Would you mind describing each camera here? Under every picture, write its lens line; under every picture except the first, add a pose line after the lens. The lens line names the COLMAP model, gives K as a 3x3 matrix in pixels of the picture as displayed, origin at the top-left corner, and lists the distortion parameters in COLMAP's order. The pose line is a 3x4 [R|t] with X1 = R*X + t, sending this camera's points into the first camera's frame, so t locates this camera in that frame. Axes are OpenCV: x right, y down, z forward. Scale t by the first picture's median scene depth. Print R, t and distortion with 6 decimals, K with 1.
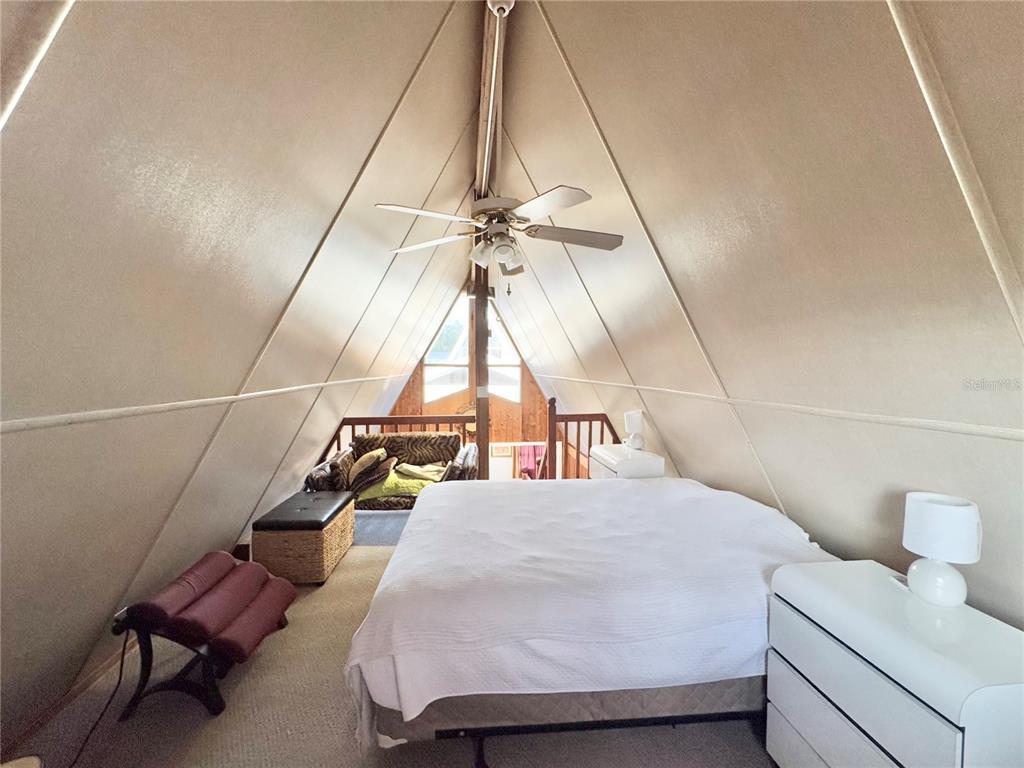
lens RADIAL K [[410.3, 0, 511.5], [0, 410.3, 384.7], [0, 0, 1]] dist [-0.003678, 0.000372]
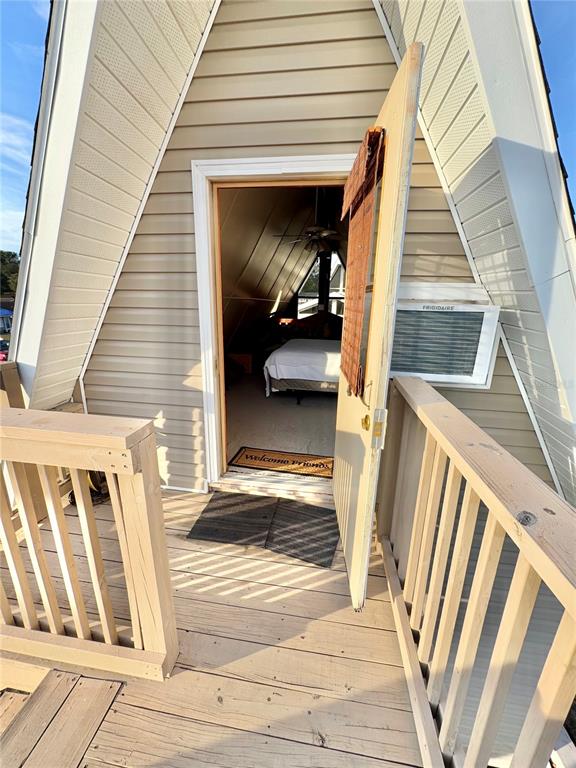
lens RADIAL K [[307.7, 0, 287.5], [0, 307.7, 384.1], [0, 0, 1]] dist [-0.003678, 0.000372]
pose [[0.966203, 0.074337, -0.246831, 0.268593], [-0.019181, 0.975596, 0.218732, 0.081831], [0.257067, -0.206605, 0.944050, -0.835351]]
